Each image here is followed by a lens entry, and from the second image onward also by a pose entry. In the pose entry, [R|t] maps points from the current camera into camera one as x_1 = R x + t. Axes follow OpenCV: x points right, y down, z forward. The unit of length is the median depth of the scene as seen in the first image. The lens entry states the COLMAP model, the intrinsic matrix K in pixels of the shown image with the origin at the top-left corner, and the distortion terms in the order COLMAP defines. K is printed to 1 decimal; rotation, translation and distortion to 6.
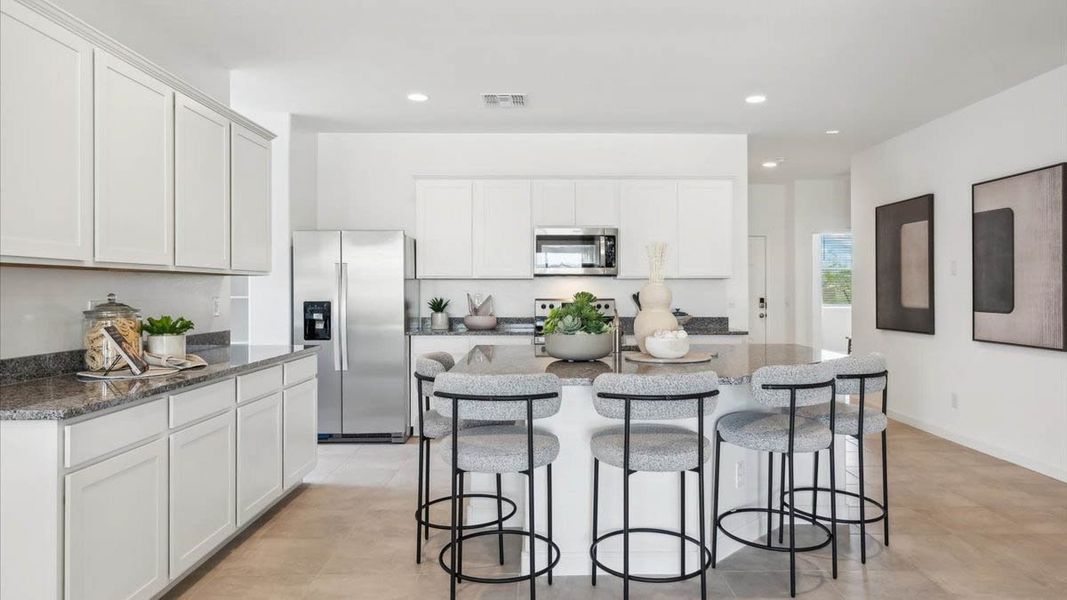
lens RADIAL K [[674.3, 0, 552.8], [0, 674.3, 285.9], [0, 0, 1]] dist [-0.005007, -0.001255]
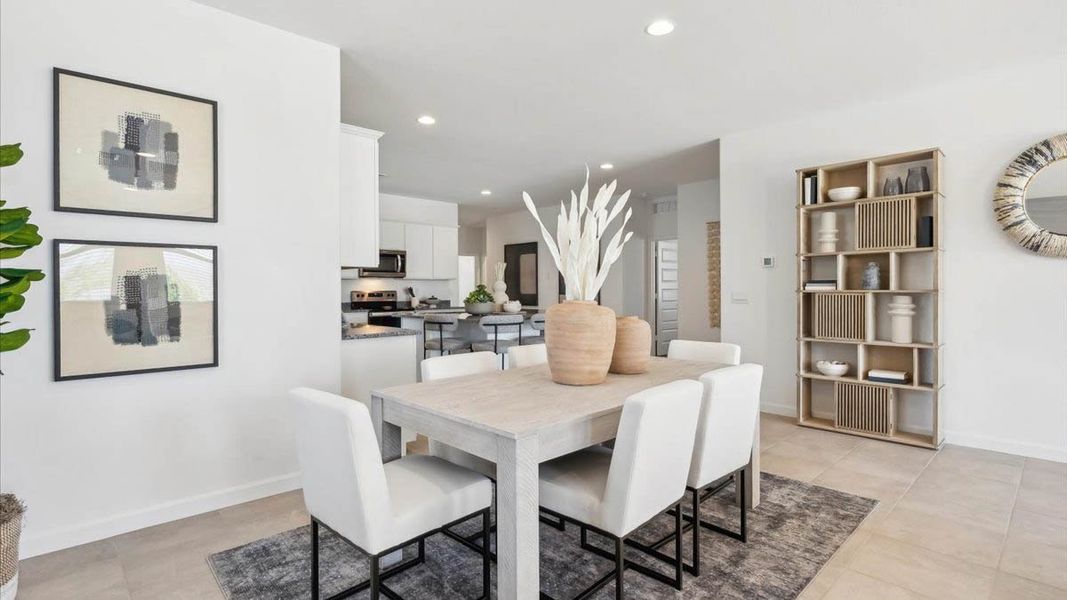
lens RADIAL K [[518.7, 0, 531.9], [0, 518.7, 288.7], [0, 0, 1]] dist [-0.000003, -0.000197]
pose [[0.738827, -0.003460, 0.673886, -0.655150], [0.001805, 0.999993, 0.003155, 0.011865], [-0.673893, -0.001114, 0.738828, -0.264919]]
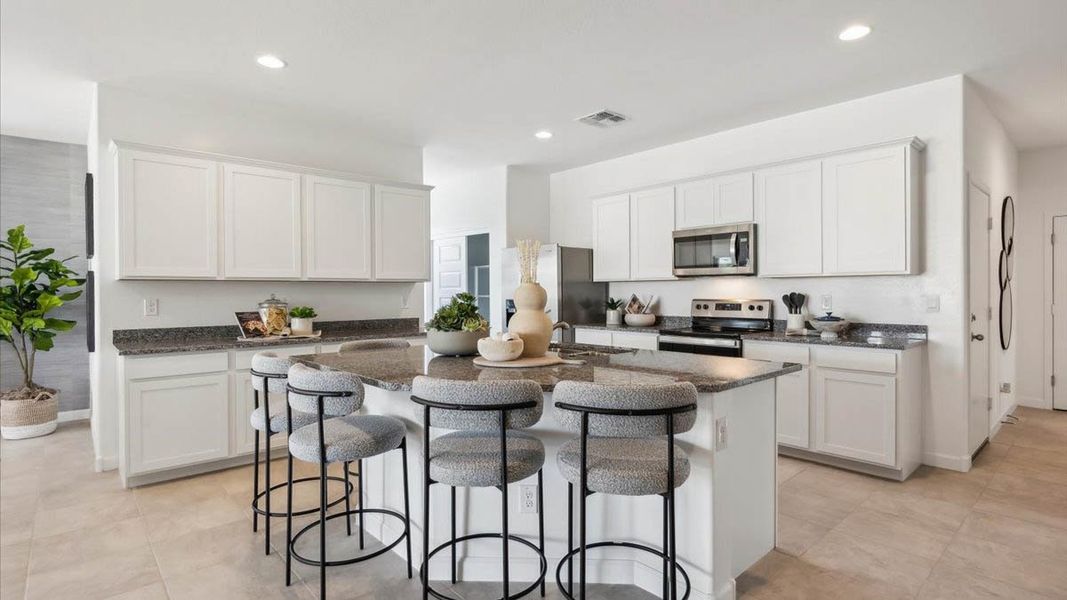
lens RADIAL K [[518.5, 0, 533.9], [0, 518.5, 269.8], [0, 0, 1]] dist [0.002206, 0.000293]
pose [[0.654558, -0.035626, -0.755172, 0.493622], [0.007738, 0.999152, -0.040430, 0.005286], [0.755972, 0.020620, 0.654279, 0.351331]]
